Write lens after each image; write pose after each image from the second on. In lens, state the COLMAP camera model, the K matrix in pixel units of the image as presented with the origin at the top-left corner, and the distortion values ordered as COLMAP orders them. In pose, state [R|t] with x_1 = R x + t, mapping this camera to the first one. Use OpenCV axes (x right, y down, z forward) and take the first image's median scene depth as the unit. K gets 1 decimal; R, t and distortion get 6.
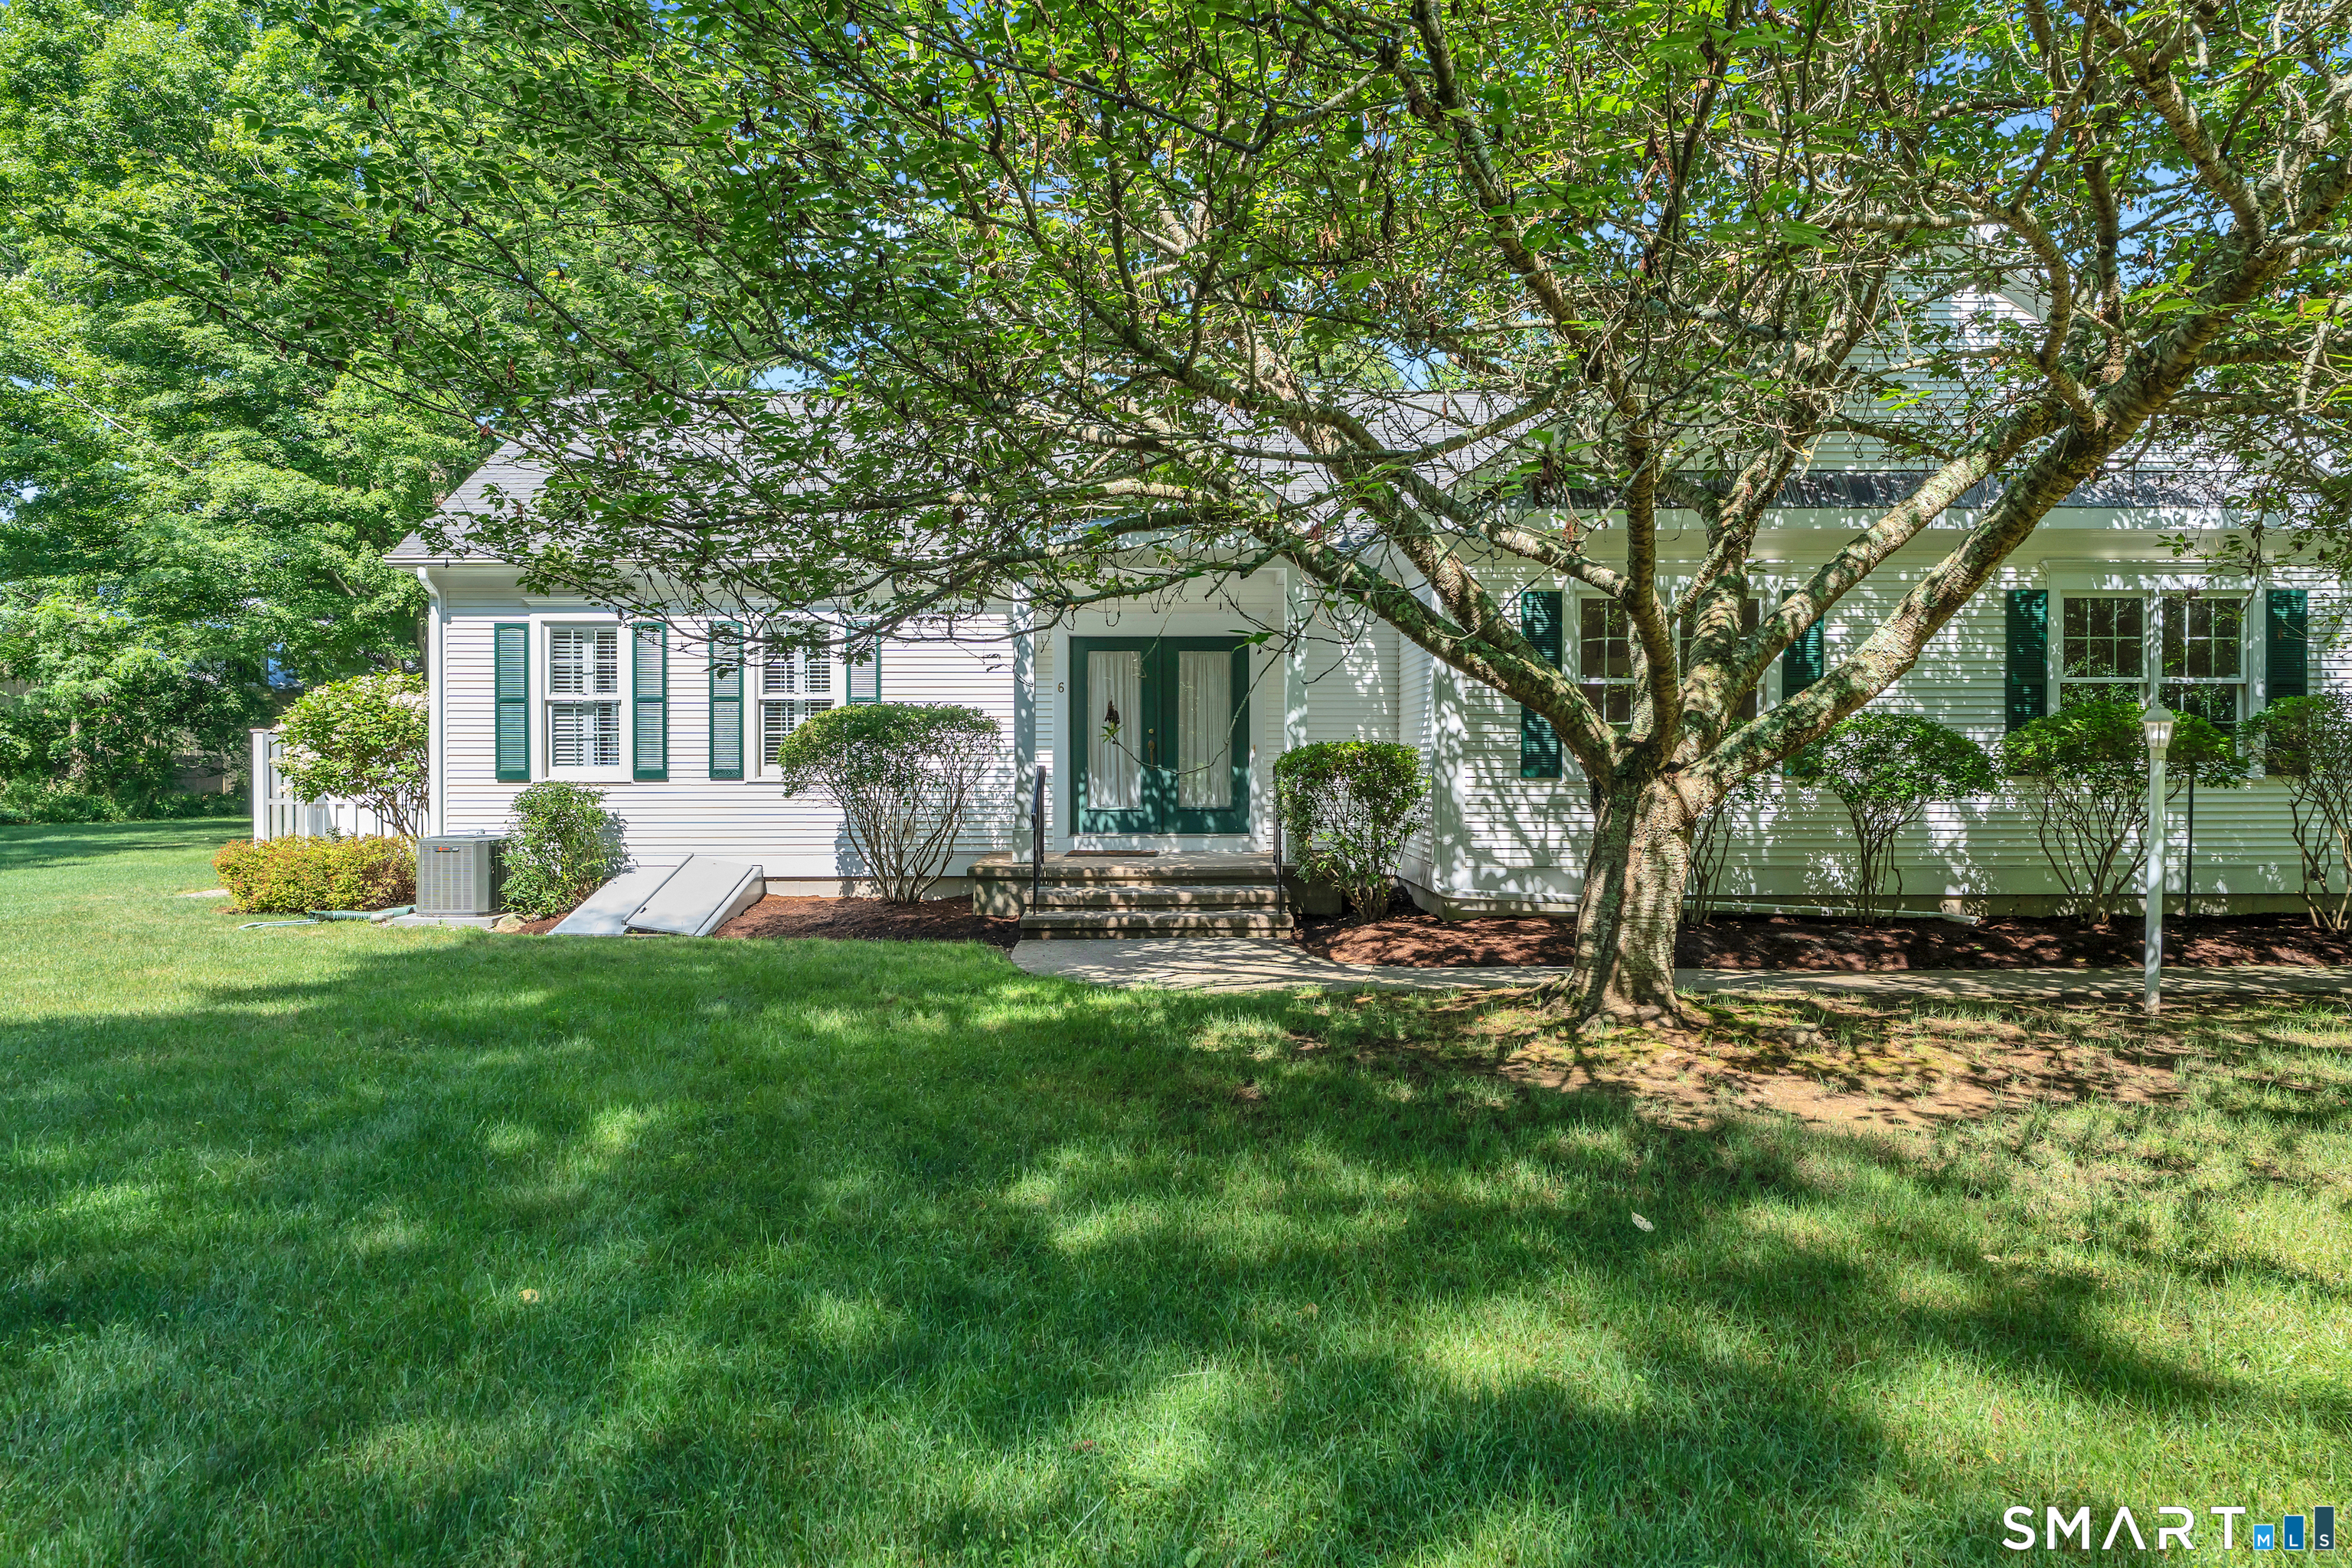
lens RADIAL K [[1587.8, 0, 1176.0], [0, 1587.8, 784.0], [0, 0, 1]] dist [0.002538, 0.000987]
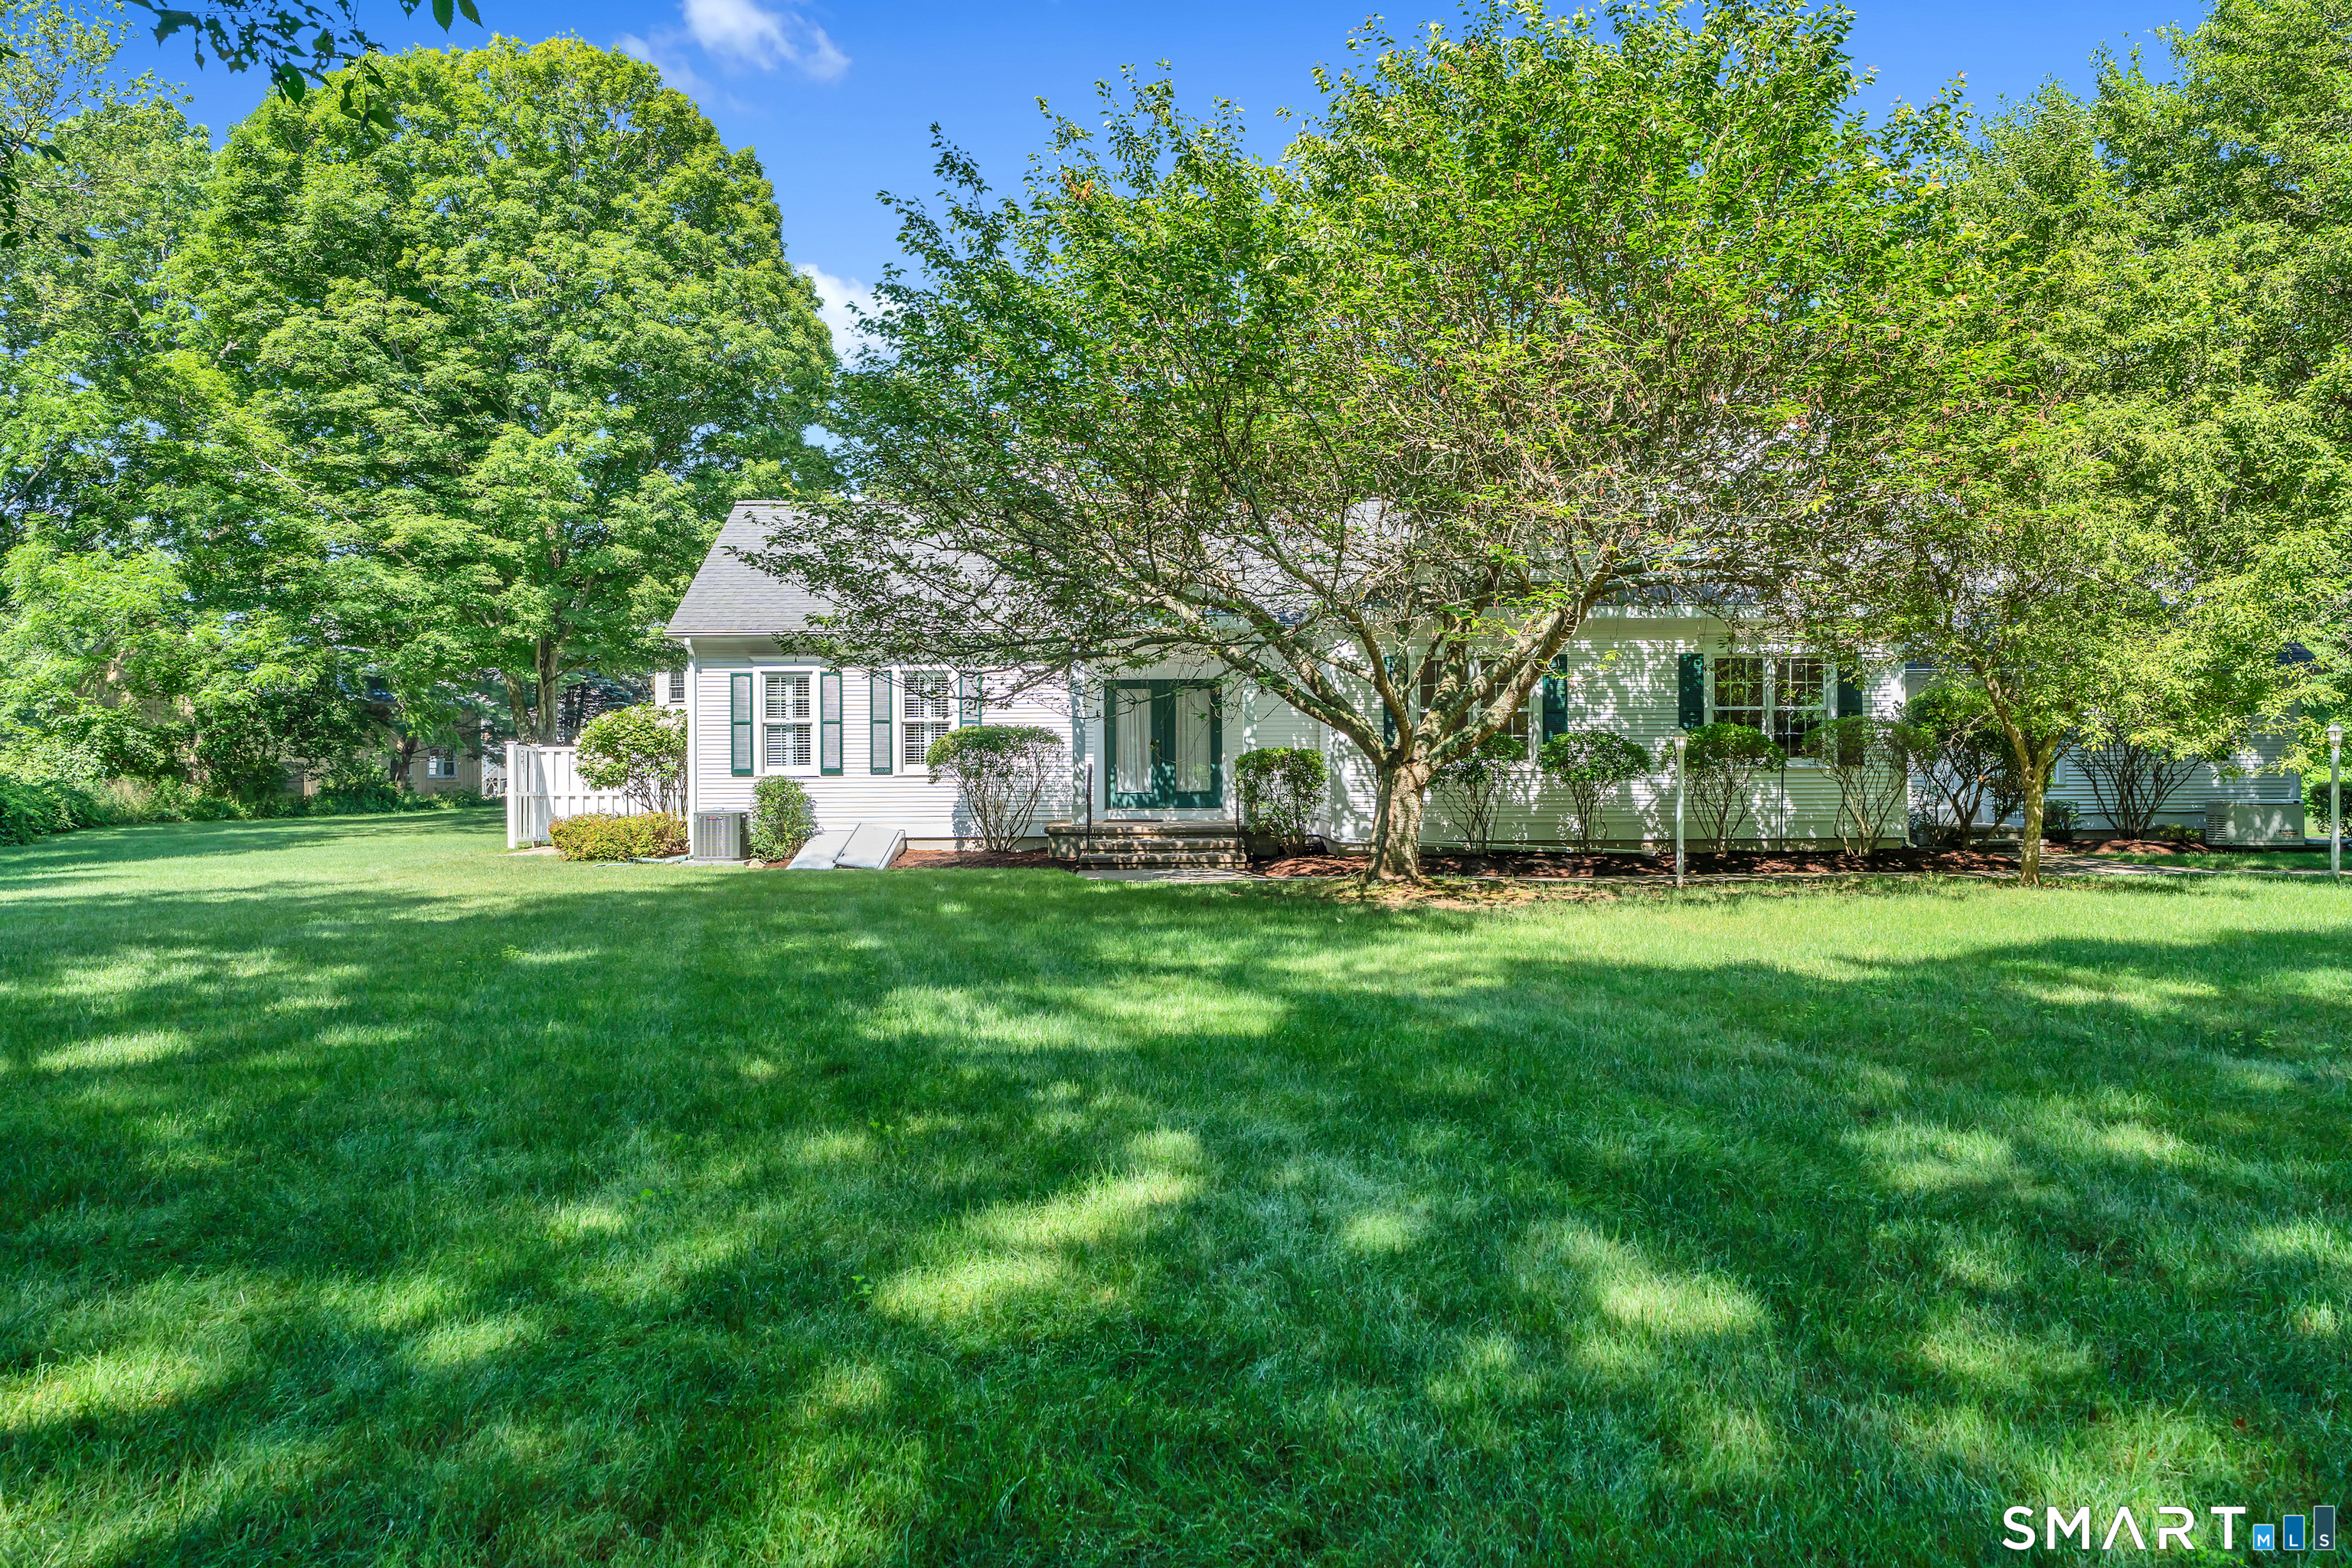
lens RADIAL K [[1645.6, 0, 1176.0], [0, 1645.6, 784.0], [0, 0, 1]] dist [-0.003445, -0.001197]
pose [[0.999986, -0.005364, 0.000136, 0.001749], [0.005364, 0.999984, -0.001575, 0.011825], [-0.000128, 0.001576, 0.999999, -0.645309]]
